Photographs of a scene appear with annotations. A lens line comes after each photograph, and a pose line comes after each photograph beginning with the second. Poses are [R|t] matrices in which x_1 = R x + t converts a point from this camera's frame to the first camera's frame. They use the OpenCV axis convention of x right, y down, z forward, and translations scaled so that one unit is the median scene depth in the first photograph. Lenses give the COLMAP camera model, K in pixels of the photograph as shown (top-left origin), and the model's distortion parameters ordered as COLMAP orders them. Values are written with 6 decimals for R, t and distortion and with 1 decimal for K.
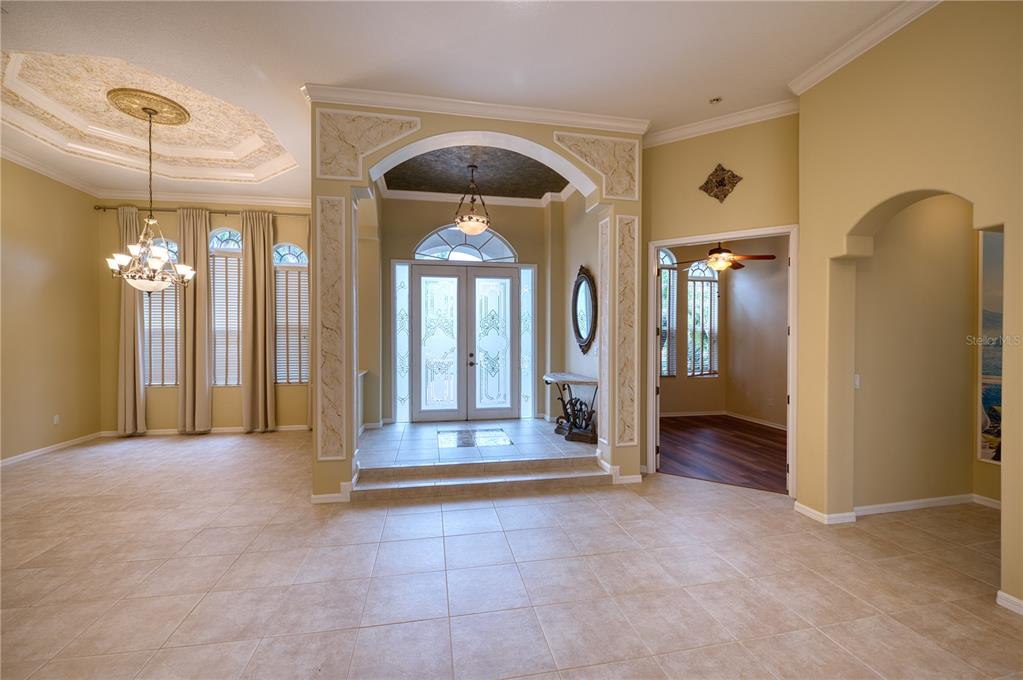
lens RADIAL K [[415.2, 0, 511.5], [0, 415.2, 341.9], [0, 0, 1]] dist [-0.020871, -0.000932]
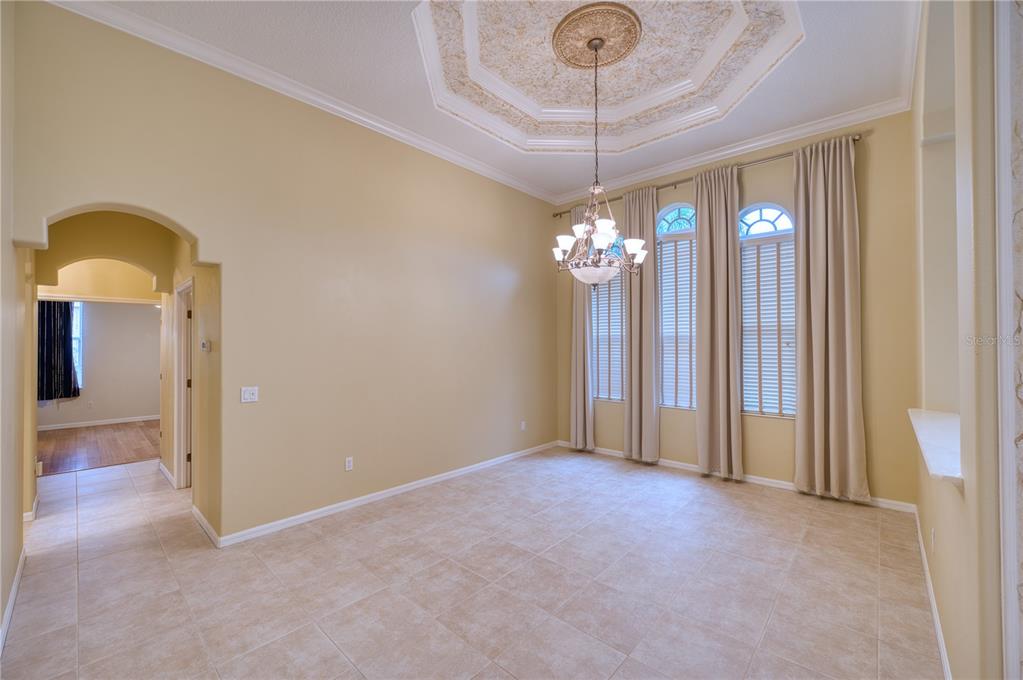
lens RADIAL K [[404.8, 0, 511.5], [0, 404.8, 340.0], [0, 0, 1]] dist [0.058956, -0.000174]
pose [[0.588760, -0.012708, -0.808208, -0.295928], [-0.004716, 0.999805, -0.019156, -0.004179], [0.808294, 0.015090, 0.588586, 0.345462]]
